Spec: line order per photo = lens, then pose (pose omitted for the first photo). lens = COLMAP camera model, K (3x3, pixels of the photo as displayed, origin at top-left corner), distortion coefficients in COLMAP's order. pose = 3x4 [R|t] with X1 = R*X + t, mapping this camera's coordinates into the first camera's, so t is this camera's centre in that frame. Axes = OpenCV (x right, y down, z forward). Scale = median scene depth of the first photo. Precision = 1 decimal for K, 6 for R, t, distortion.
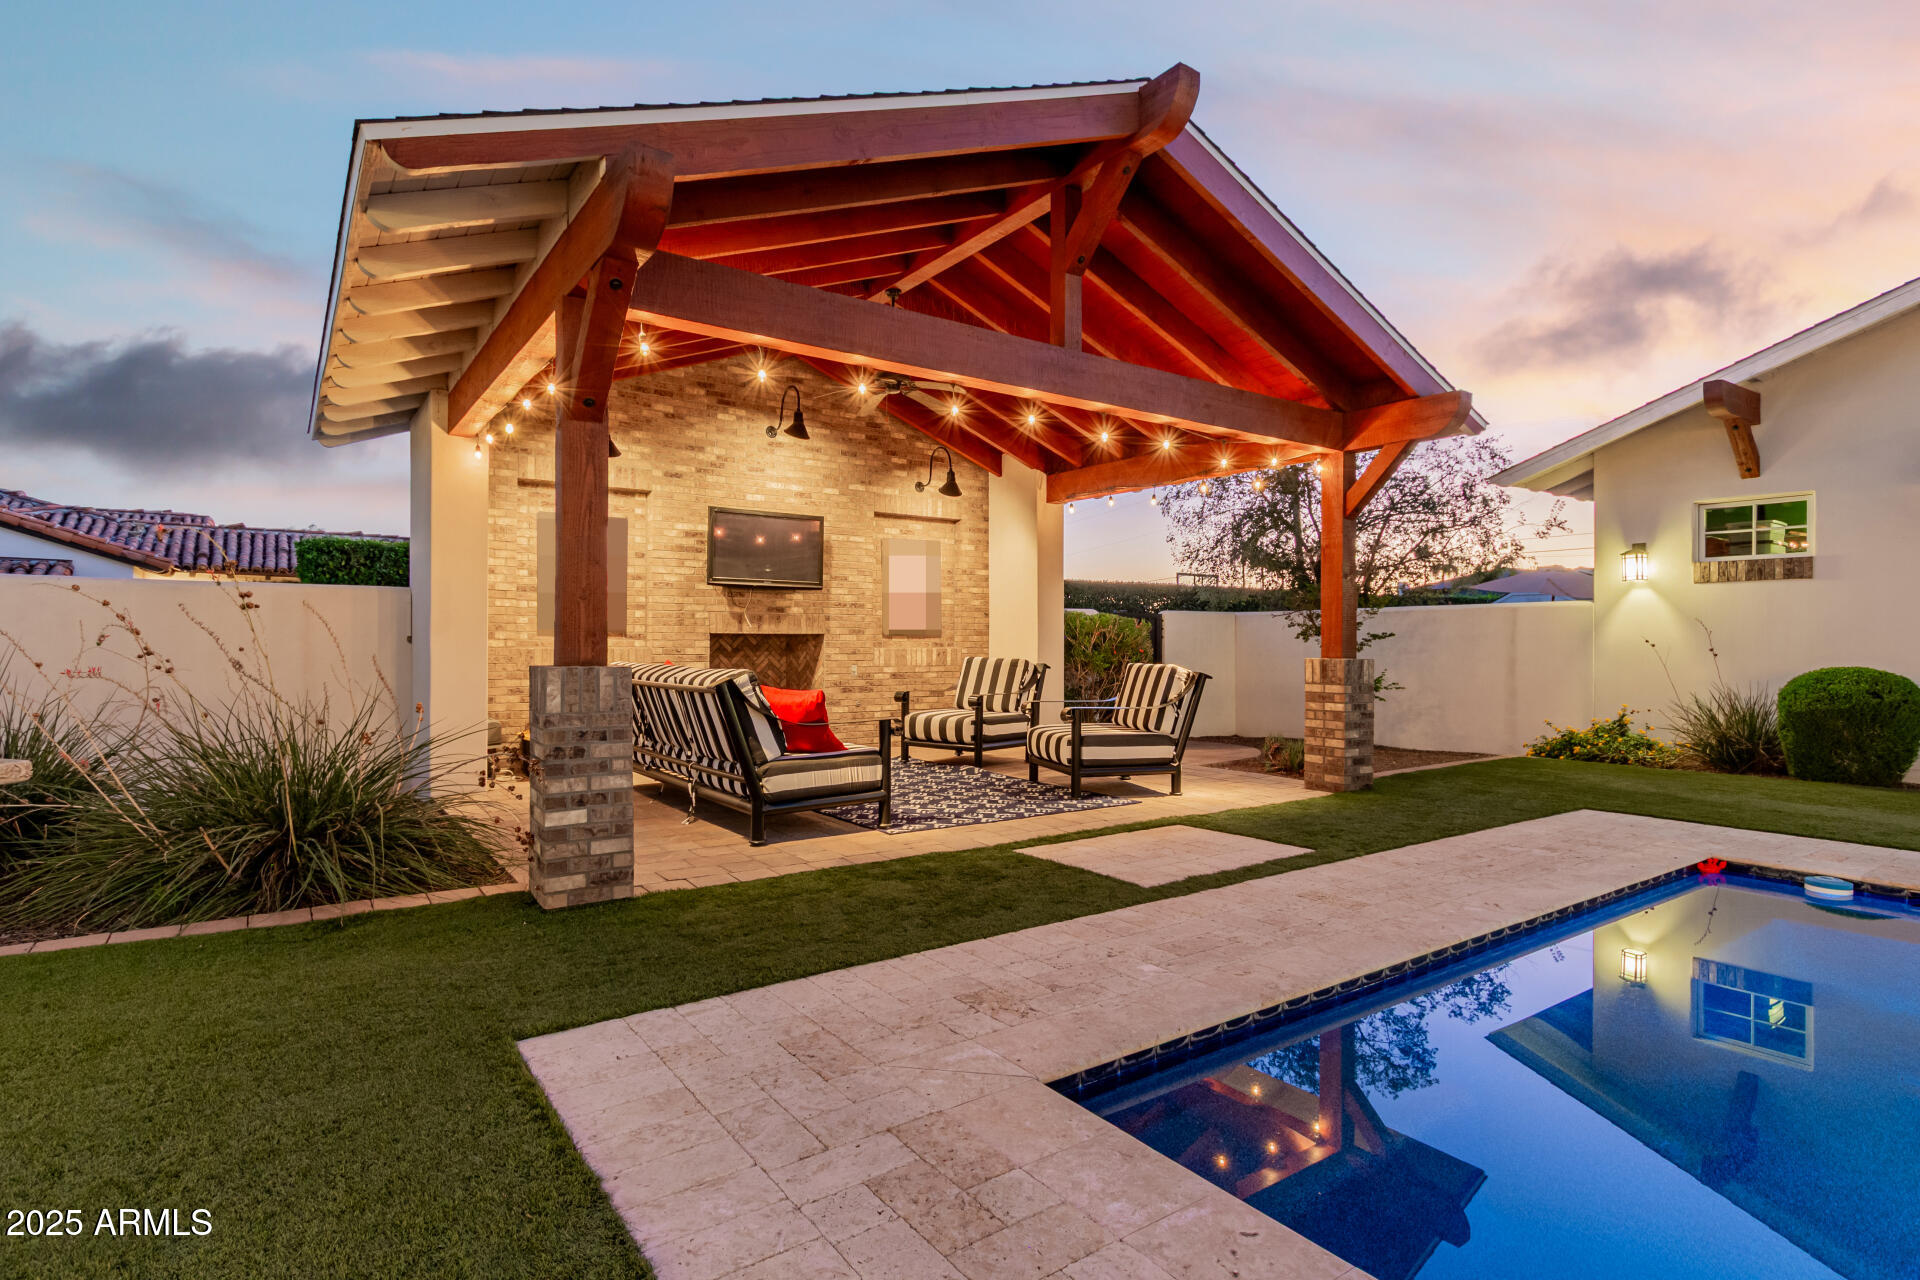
lens RADIAL K [[973.2, 0, 979.9], [0, 973.2, 649.3], [0, 0, 1]] dist [0.001151, 0.000386]
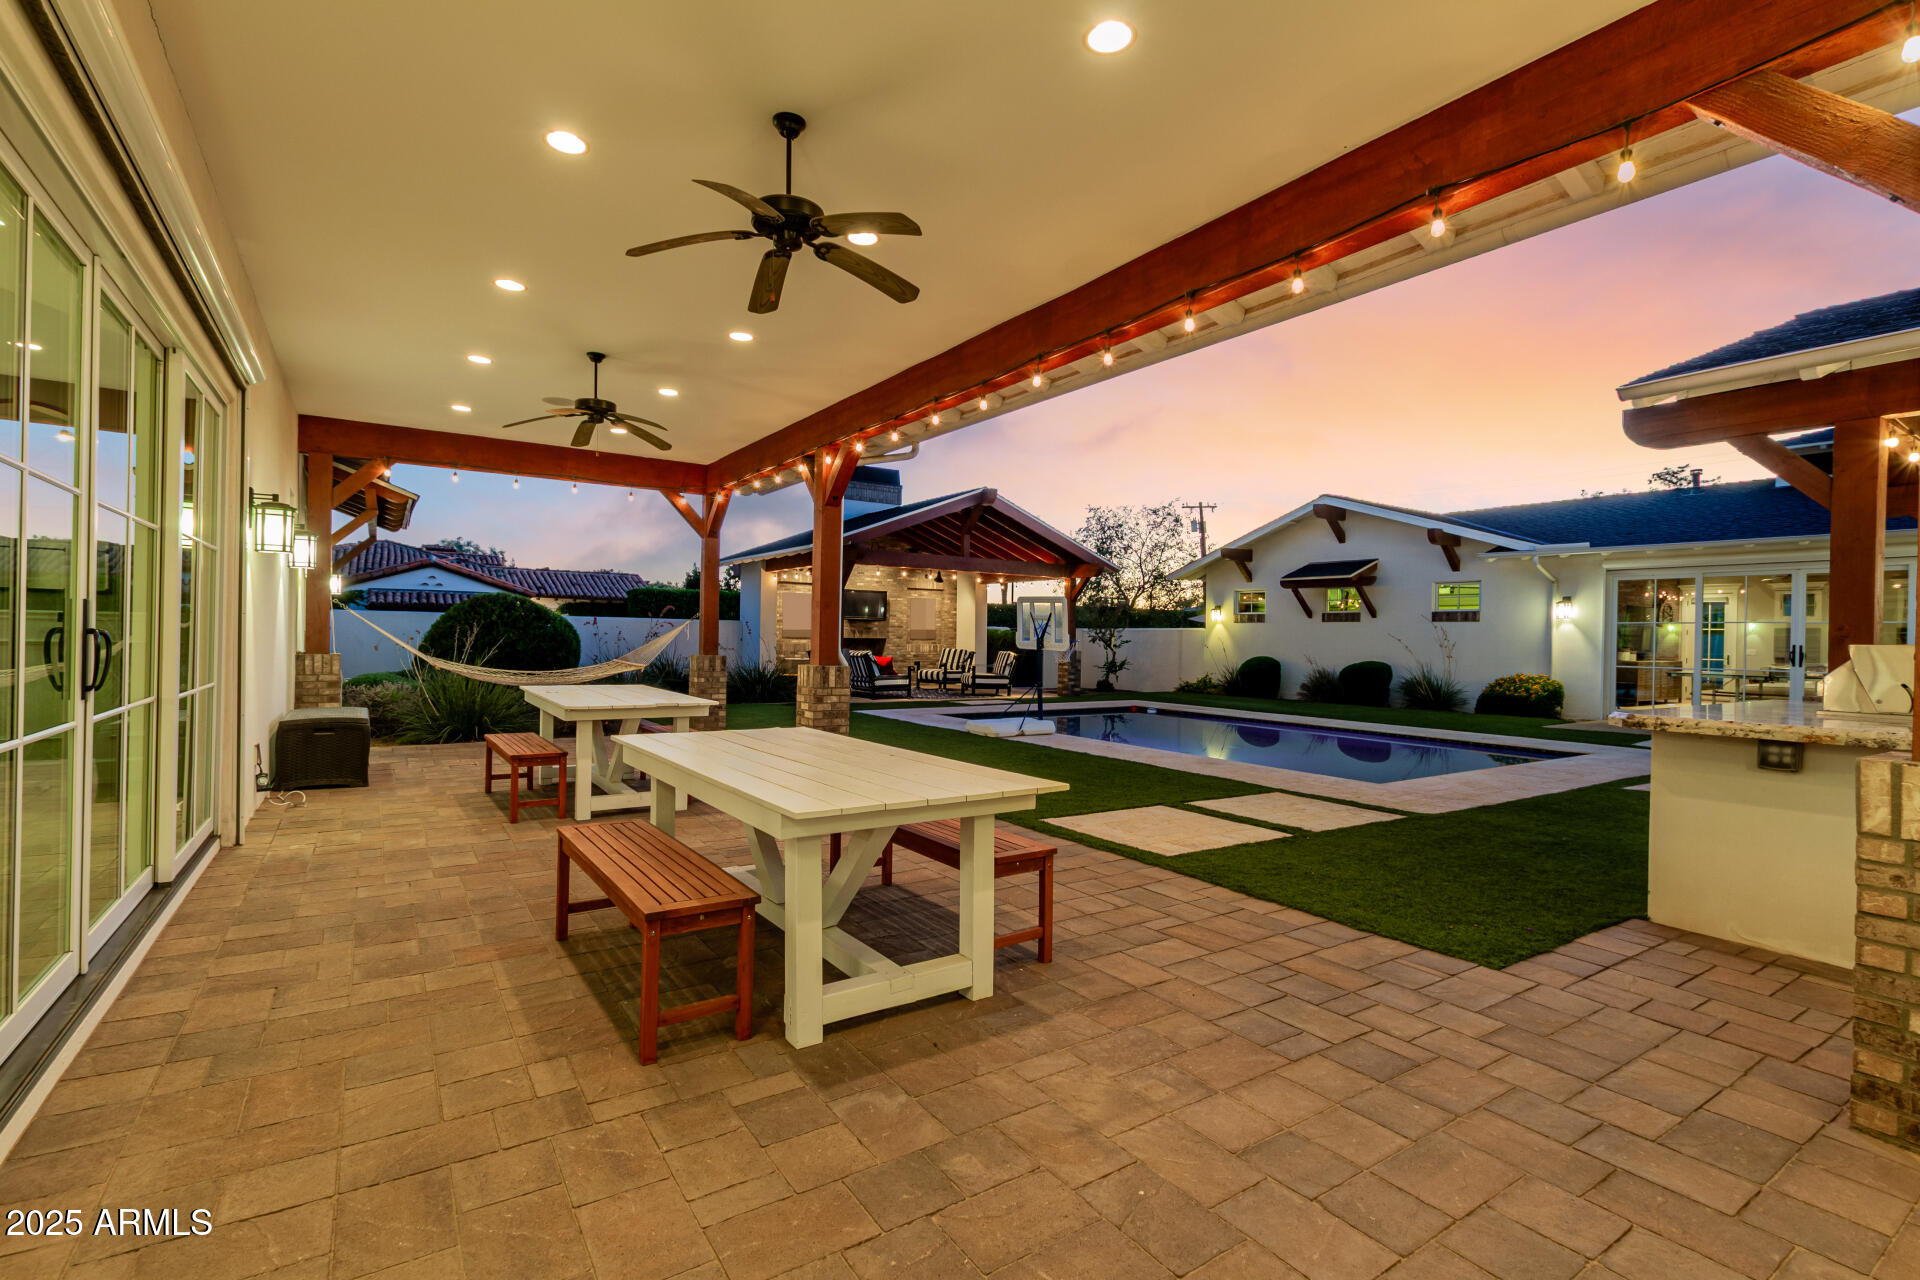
lens RADIAL K [[878.8, 0, 971.1], [0, 878.8, 644.1], [0, 0, 1]] dist [0.003410, -0.001591]
pose [[0.999300, 0.012218, -0.035367, 0.142915], [-0.012171, 0.999925, 0.001537, -0.008042], [0.035383, -0.001105, 0.999373, -1.310295]]
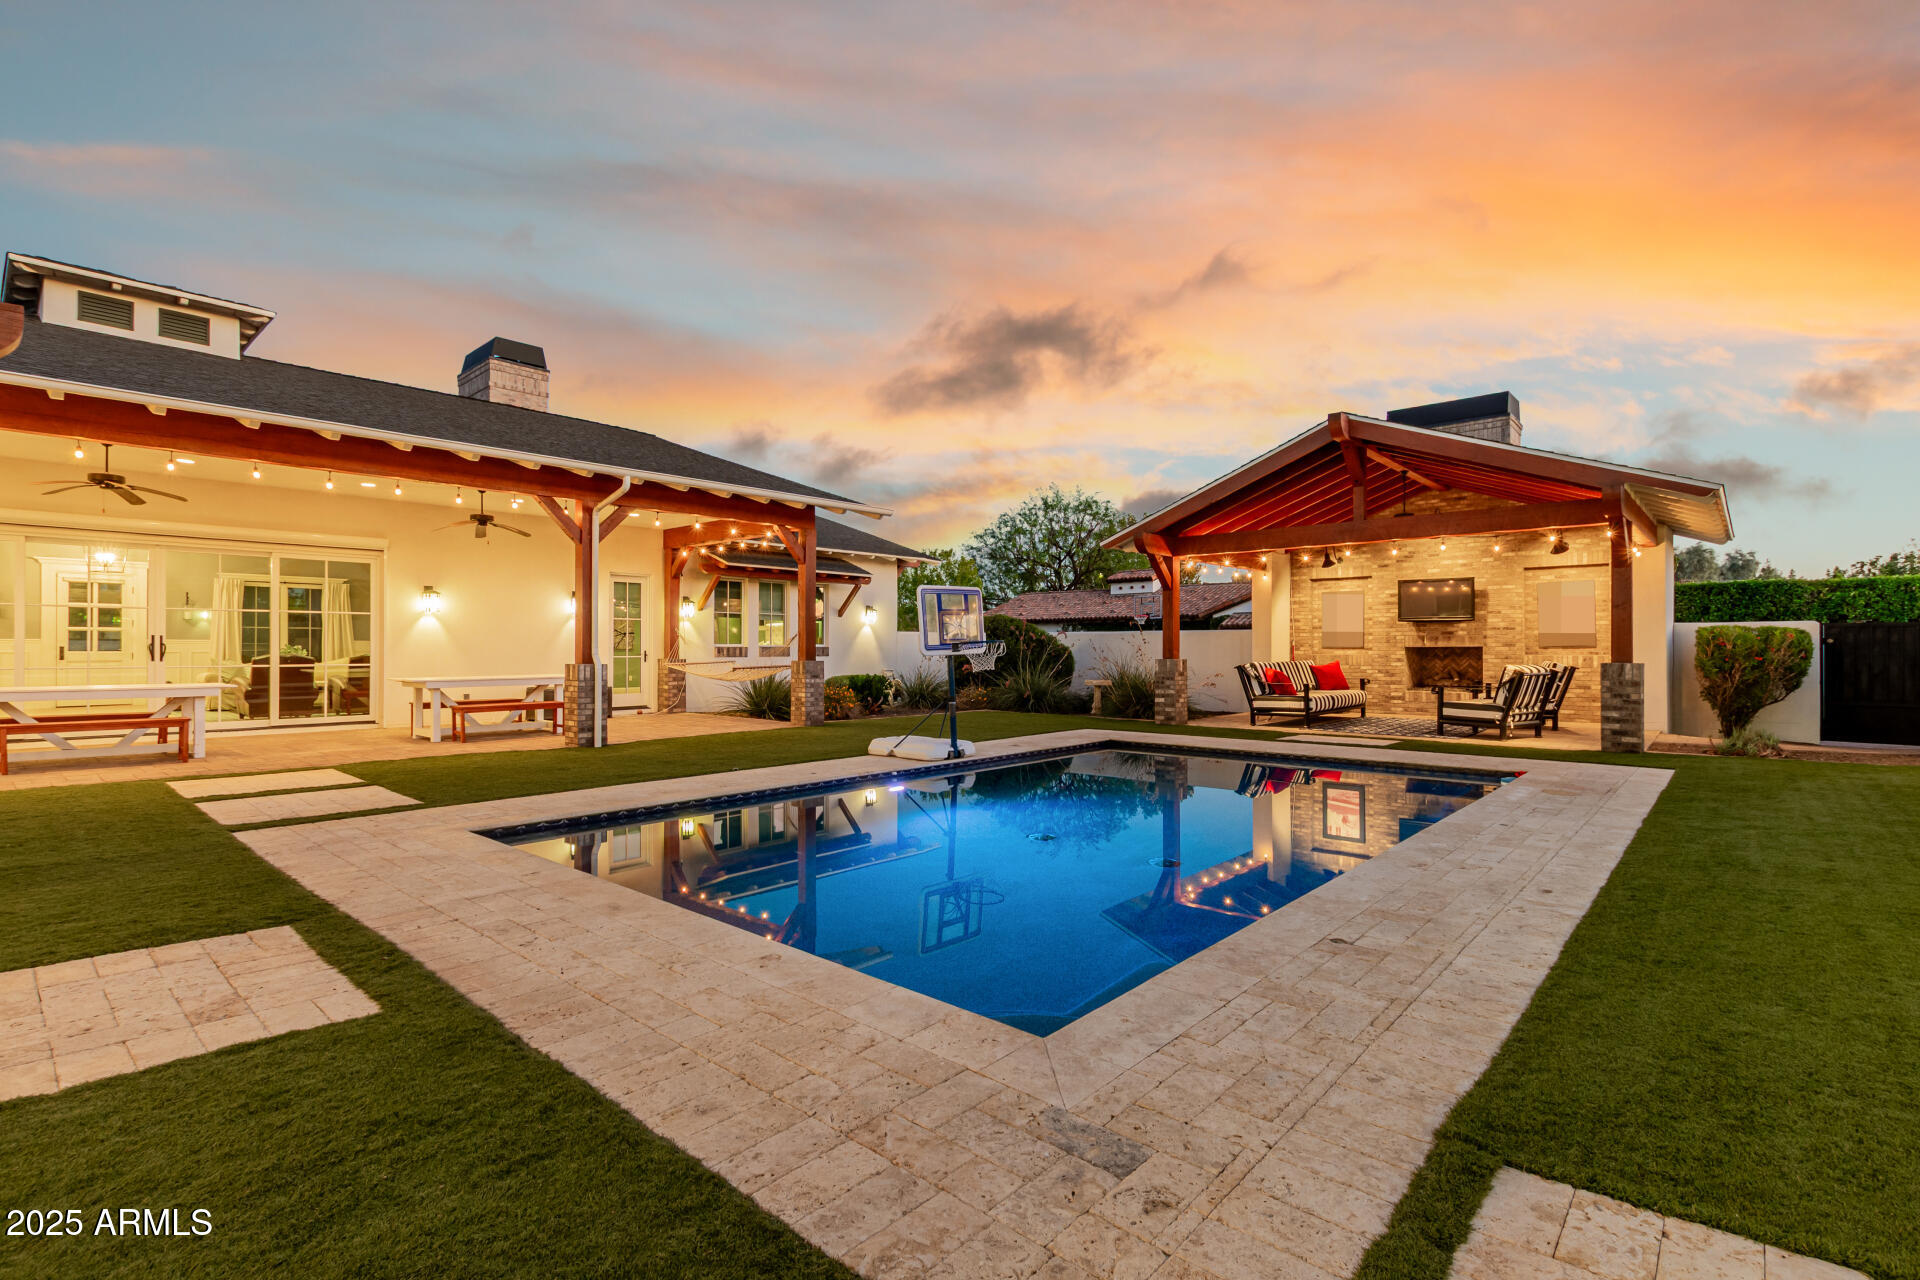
lens RADIAL K [[878.8, 0, 942.8], [0, 878.8, 643.8], [0, 0, 1]] dist [0.003410, -0.001591]
pose [[0.207472, -0.010455, -0.978185, 1.203531], [-0.003745, 0.999927, -0.011482, 0.000270], [0.978234, 0.006045, 0.207418, -0.224990]]
